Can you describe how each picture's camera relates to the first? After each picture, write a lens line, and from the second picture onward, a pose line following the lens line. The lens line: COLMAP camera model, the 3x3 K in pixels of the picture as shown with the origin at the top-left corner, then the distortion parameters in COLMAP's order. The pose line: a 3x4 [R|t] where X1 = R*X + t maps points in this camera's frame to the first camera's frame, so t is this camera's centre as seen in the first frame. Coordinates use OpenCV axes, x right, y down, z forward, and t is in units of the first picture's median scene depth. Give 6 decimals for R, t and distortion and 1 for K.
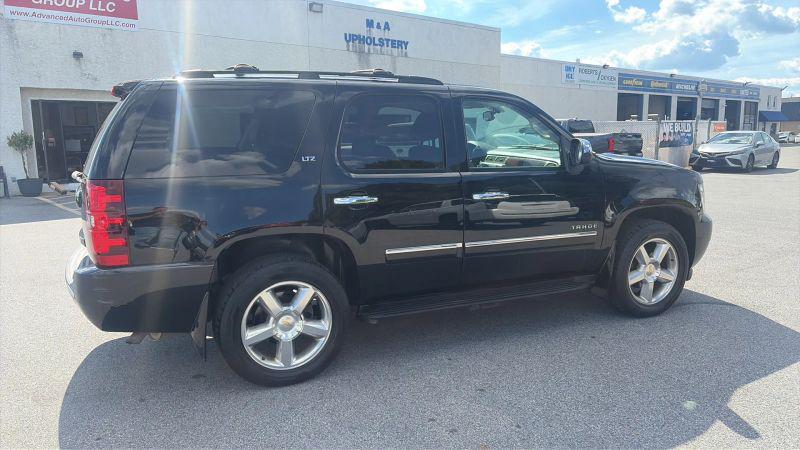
lens RADIAL K [[578.7, 0, 401.5], [0, 578.7, 226.7], [0, 0, 1]] dist [0.052946, -0.053500]
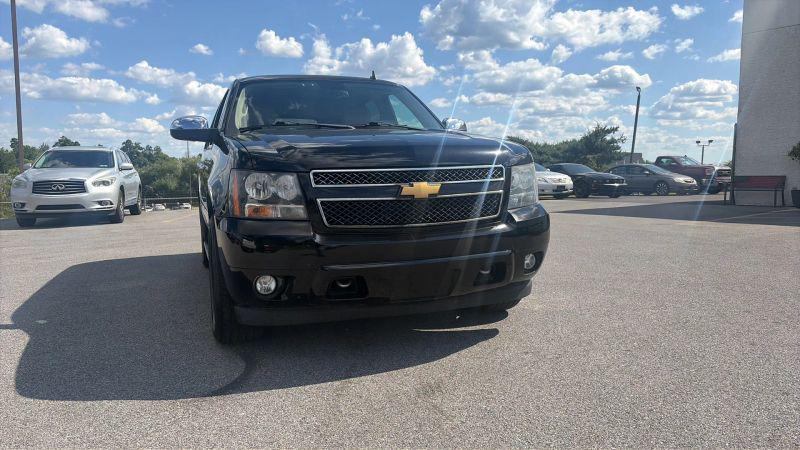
lens RADIAL K [[578.7, 0, 394.6], [0, 578.7, 226.7], [0, 0, 1]] dist [0.052946, -0.053500]
pose [[-0.088326, 0.109465, -0.990059, 1.148935], [-0.149889, 0.981165, 0.121854, -0.116274], [0.984750, 0.159162, -0.070255, 1.251115]]
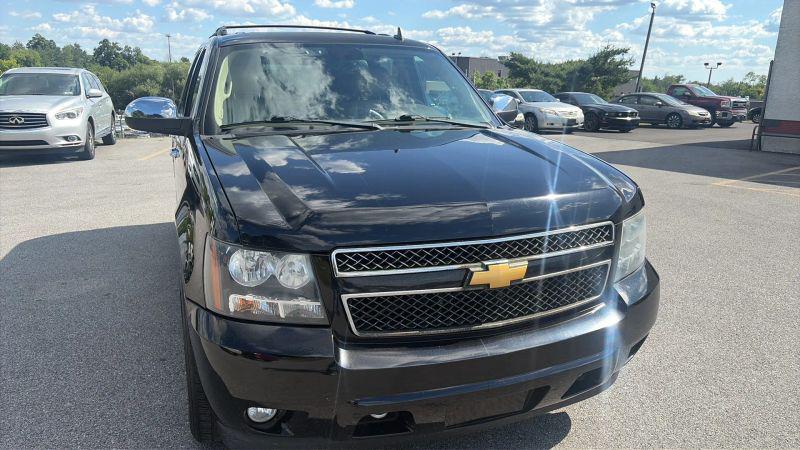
lens RADIAL K [[578.7, 0, 395.2], [0, 578.7, 233.1], [0, 0, 1]] dist [0.052946, -0.053500]
pose [[-0.072499, 0.264340, -0.961701, 0.912498], [-0.177276, 0.945469, 0.273243, -0.210293], [0.981487, 0.190296, -0.021684, 1.159600]]
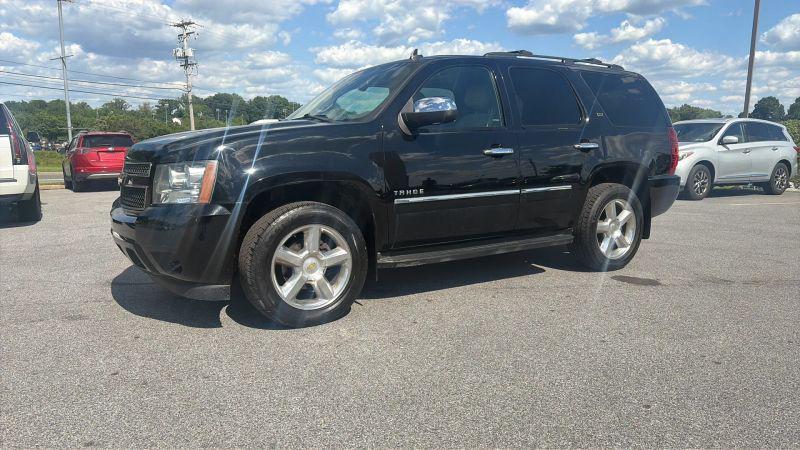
lens RADIAL K [[578.7, 0, 400.1], [0, 578.7, 222.7], [0, 0, 1]] dist [0.052946, -0.053500]
pose [[-0.991428, 0.030884, -0.126953, 0.234714], [-0.008527, 0.954297, 0.298738, -0.273905], [0.130377, 0.297260, -0.945853, 2.076601]]
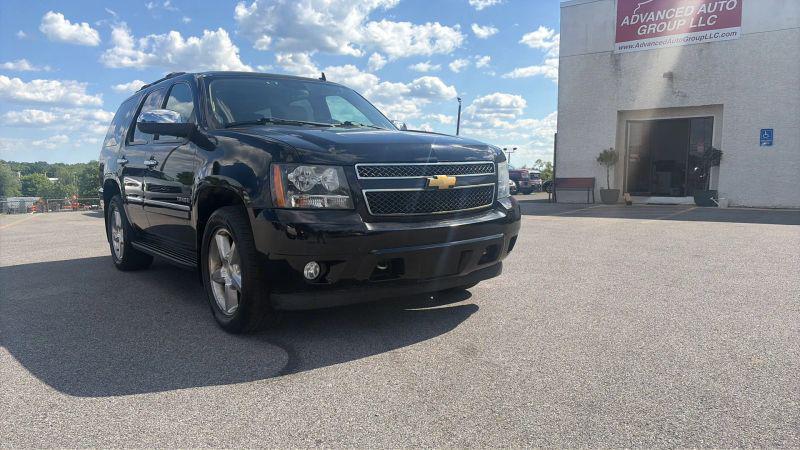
lens RADIAL K [[578.7, 0, 398.6], [0, 578.7, 231.4], [0, 0, 1]] dist [0.052946, -0.053500]
pose [[0.220031, 0.110457, -0.969219, 1.213665], [-0.155283, 0.984866, 0.076988, -0.069374], [0.963054, 0.133563, 0.233853, 1.014875]]
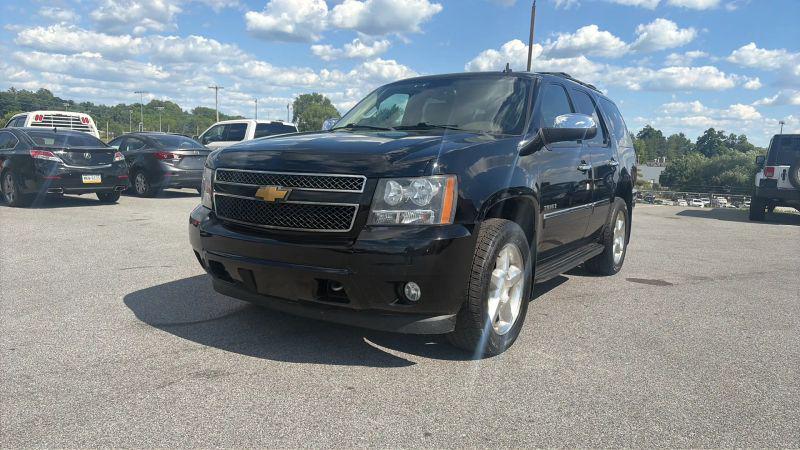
lens RADIAL K [[578.7, 0, 398.3], [0, 578.7, 223.6], [0, 0, 1]] dist [0.052946, -0.053500]
pose [[-0.845954, 0.046145, -0.531256, 0.747857], [-0.114055, 0.957537, 0.264790, -0.240457], [0.520916, 0.284592, -0.804769, 1.841066]]
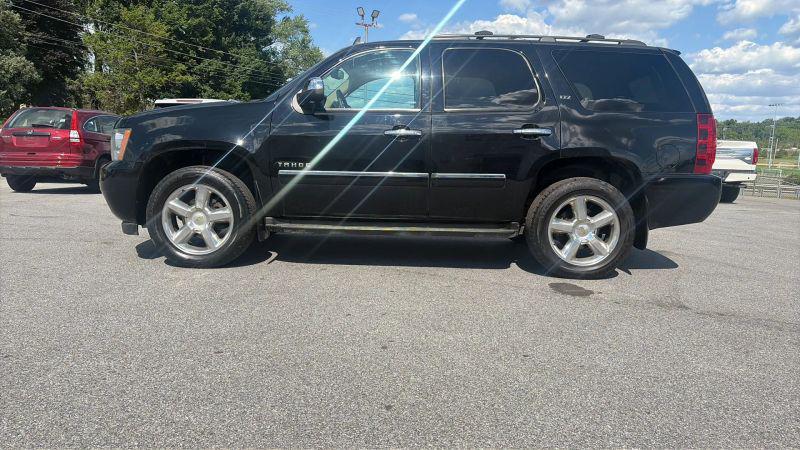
lens RADIAL K [[578.7, 0, 402.0], [0, 578.7, 226.1], [0, 0, 1]] dist [0.052946, -0.053500]
pose [[-0.899064, -0.074754, 0.431387, -0.450205], [0.051105, 0.960661, 0.272980, -0.216412], [-0.434824, 0.267472, -0.859876, 2.022498]]
